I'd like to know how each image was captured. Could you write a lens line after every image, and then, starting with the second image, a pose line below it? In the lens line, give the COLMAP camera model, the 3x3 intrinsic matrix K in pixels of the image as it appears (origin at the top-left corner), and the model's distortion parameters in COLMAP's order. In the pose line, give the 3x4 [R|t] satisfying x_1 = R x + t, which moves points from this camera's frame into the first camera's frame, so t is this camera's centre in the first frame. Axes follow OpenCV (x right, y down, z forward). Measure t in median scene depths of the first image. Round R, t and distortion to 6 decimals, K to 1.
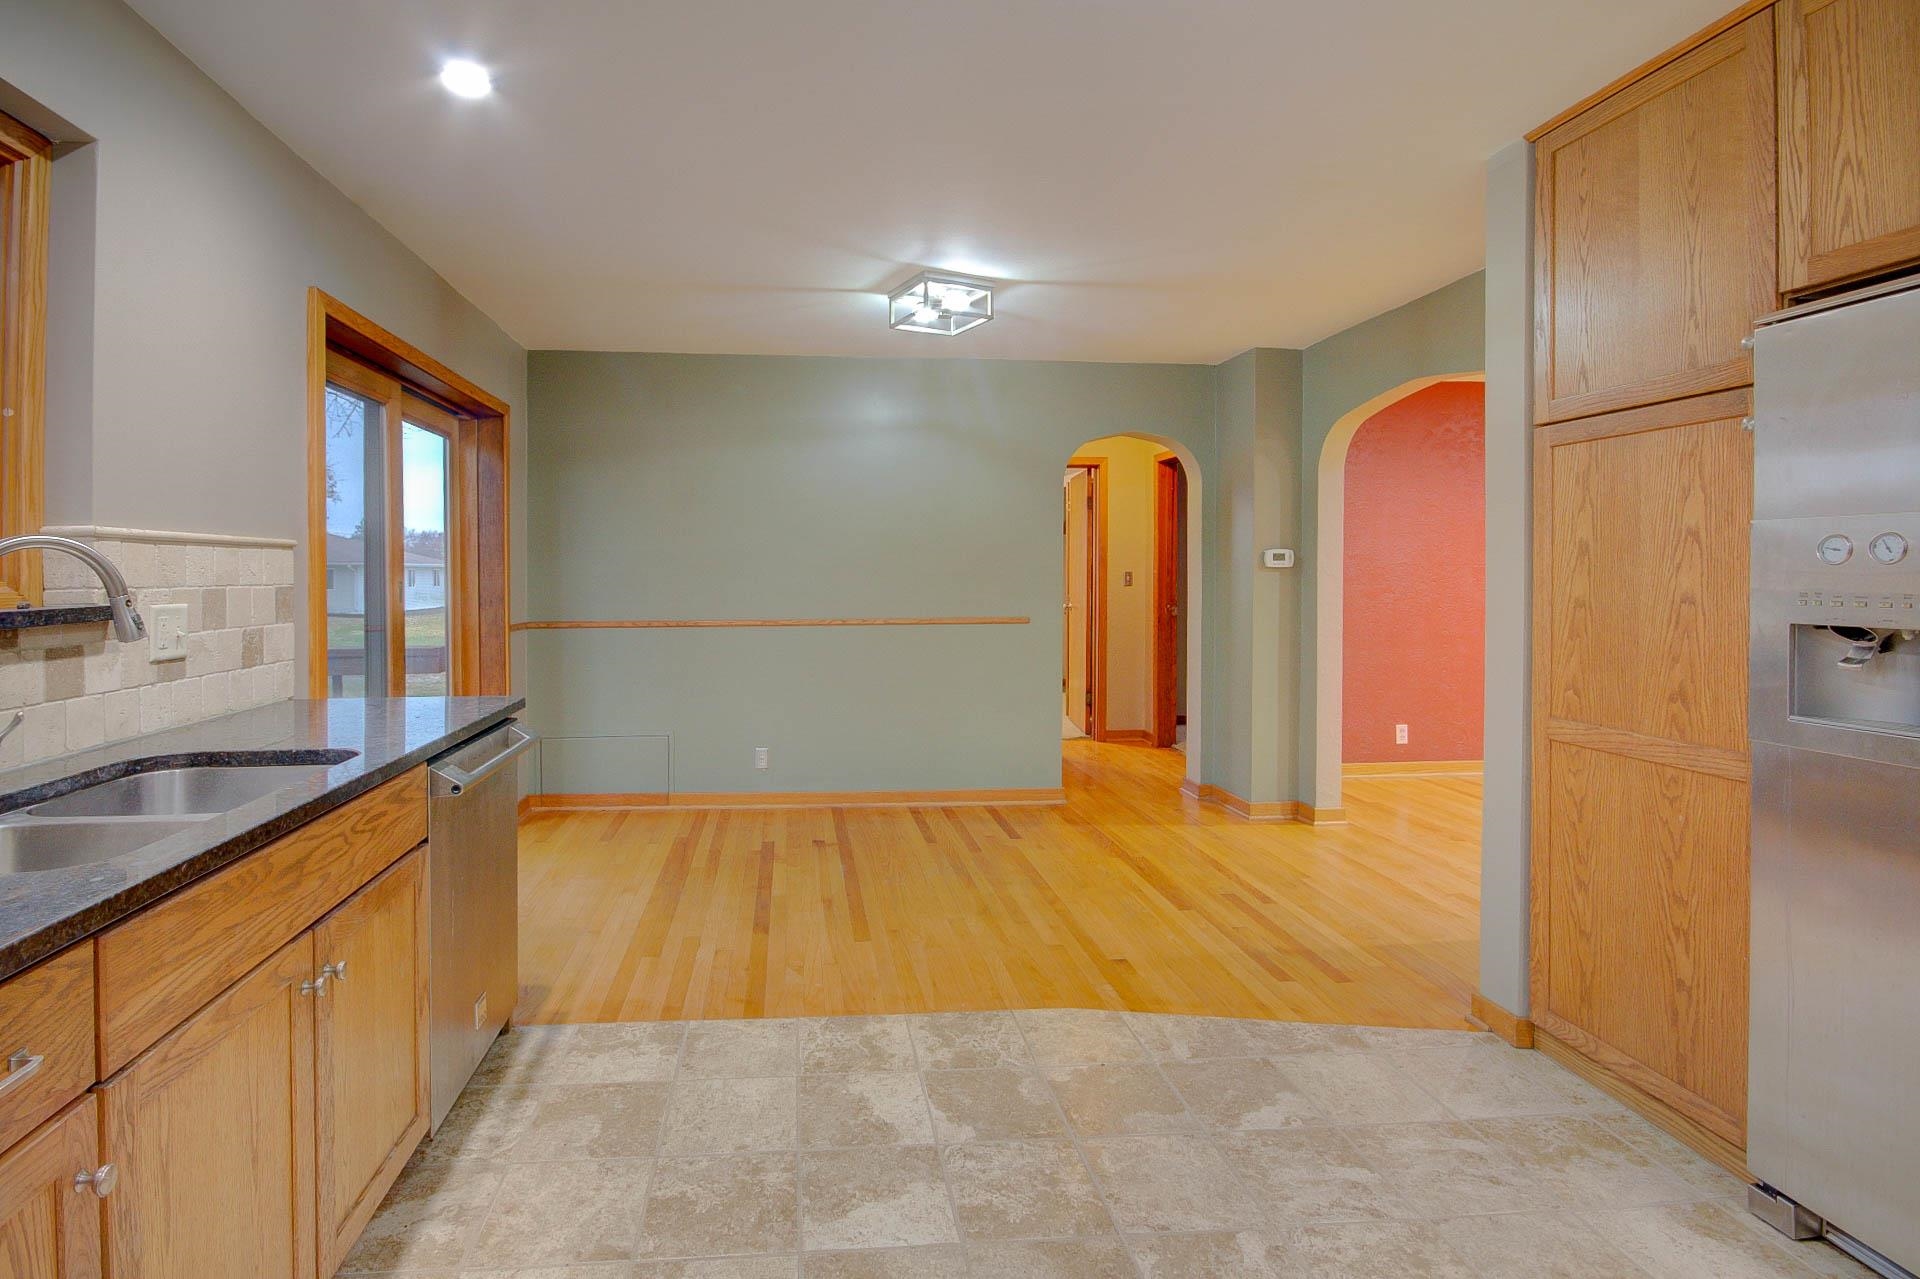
lens RADIAL K [[934.8, 0, 865.9], [0, 934.8, 569.0], [0, 0, 1]] dist [-0.002604, -0.000664]
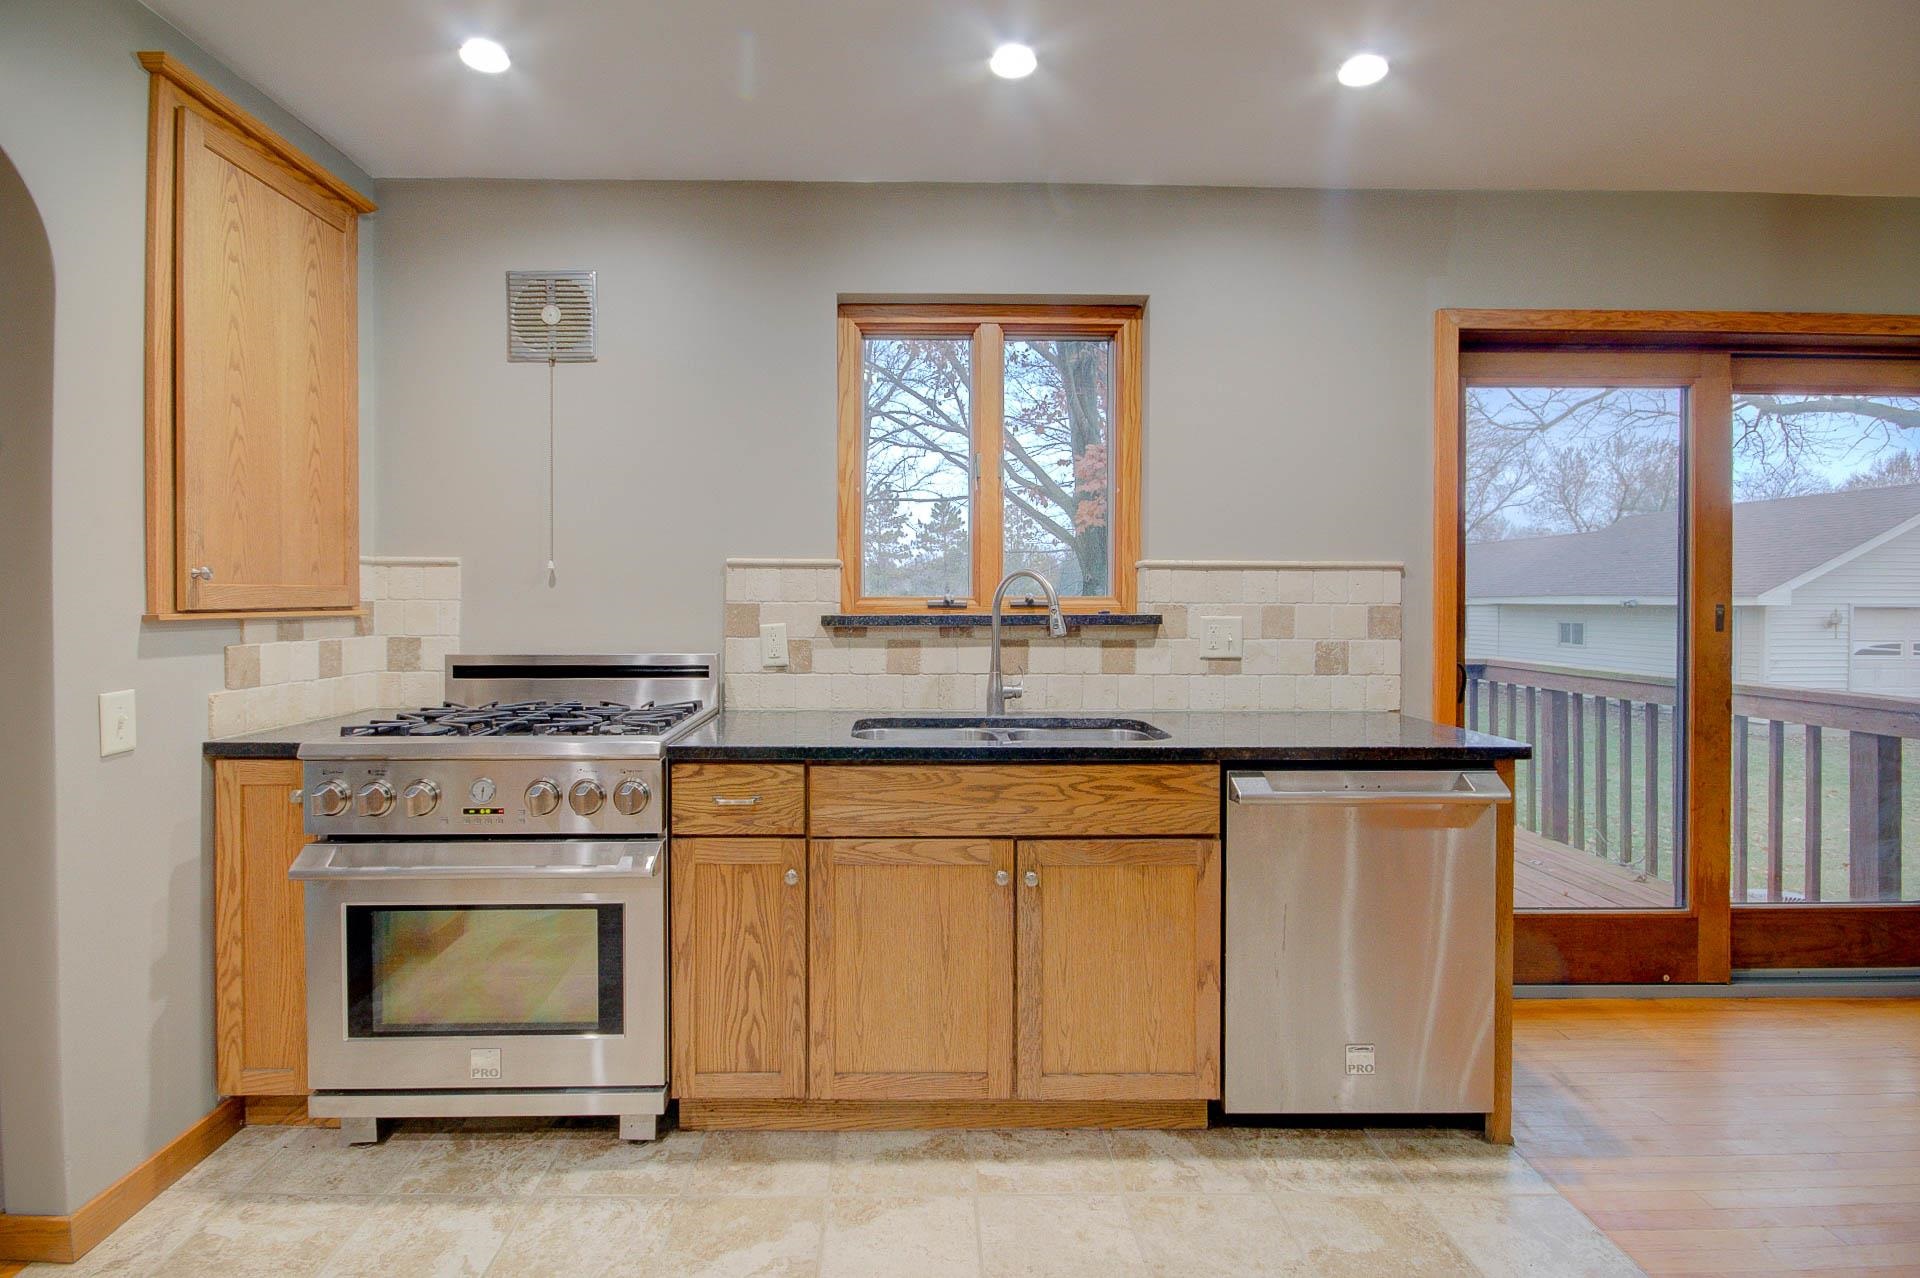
lens RADIAL K [[922.7, 0, 926.9], [0, 922.7, 607.0], [0, 0, 1]] dist [-0.001138, -0.000320]
pose [[-0.076525, 0.013543, -0.996976, 0.567253], [0.000176, 0.999908, 0.013569, 0.007183], [0.997068, 0.000863, -0.076520, 0.673896]]
